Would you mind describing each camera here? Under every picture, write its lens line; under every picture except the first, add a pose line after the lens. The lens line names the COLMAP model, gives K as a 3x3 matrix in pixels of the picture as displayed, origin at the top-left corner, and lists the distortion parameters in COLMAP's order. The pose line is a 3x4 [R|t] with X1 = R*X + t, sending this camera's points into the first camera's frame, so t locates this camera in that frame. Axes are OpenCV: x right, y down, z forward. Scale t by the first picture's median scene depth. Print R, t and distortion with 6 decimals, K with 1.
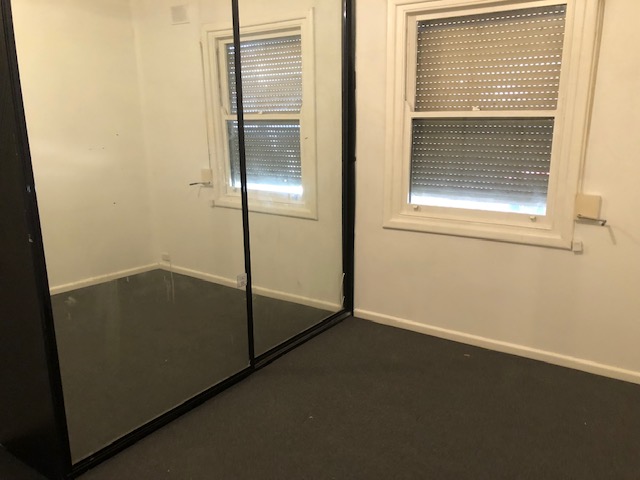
lens RADIAL K [[543.2, 0, 319.4], [0, 543.2, 265.9], [0, 0, 1]] dist [0.000032, 0.001025]
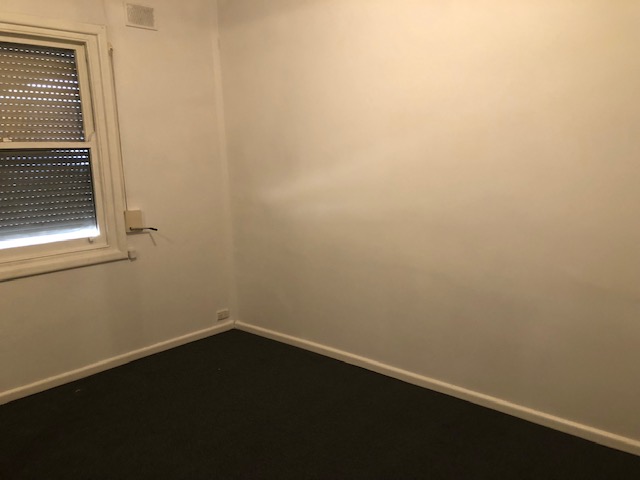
lens RADIAL K [[530.3, 0, 320.0], [0, 530.3, 240.0], [0, 0, 1]] dist [-0.002457, 0.003440]
pose [[0.122362, -0.174014, 0.977111, -0.590441], [0.275717, 0.951717, 0.134964, -0.107135], [-0.953419, 0.252892, 0.164432, 0.405239]]
